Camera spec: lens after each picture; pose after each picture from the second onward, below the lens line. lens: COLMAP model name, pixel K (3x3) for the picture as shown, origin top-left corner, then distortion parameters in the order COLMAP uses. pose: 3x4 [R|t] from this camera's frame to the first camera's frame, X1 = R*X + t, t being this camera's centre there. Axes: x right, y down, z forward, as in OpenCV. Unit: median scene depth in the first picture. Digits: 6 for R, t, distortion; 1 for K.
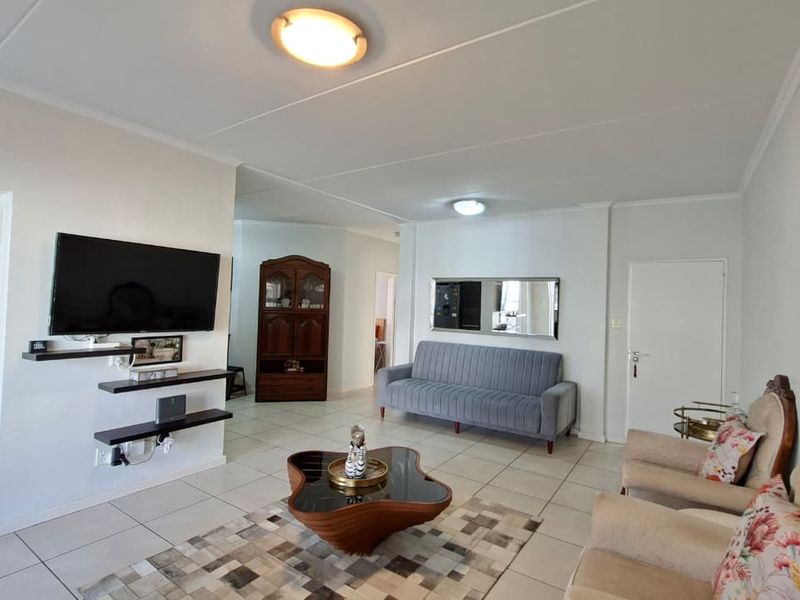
lens RADIAL K [[427.0, 0, 396.2], [0, 427.0, 297.5], [0, 0, 1]] dist [-0.003005, -0.000339]
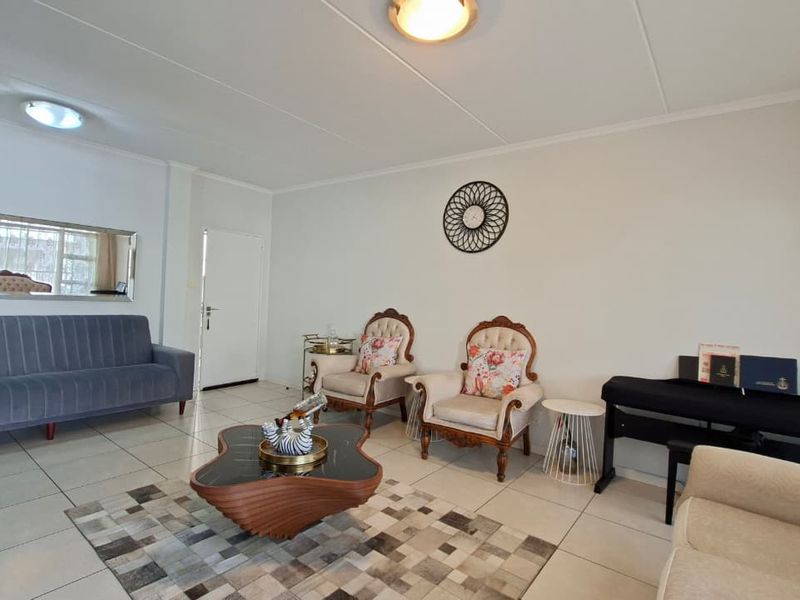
lens RADIAL K [[427.0, 0, 396.2], [0, 427.0, 297.5], [0, 0, 1]] dist [-0.003005, -0.000339]
pose [[0.061338, -0.040888, 0.997279, -0.886054], [-0.057353, 0.997365, 0.044419, 0.033176], [-0.996468, -0.059921, 0.058832, 0.691201]]
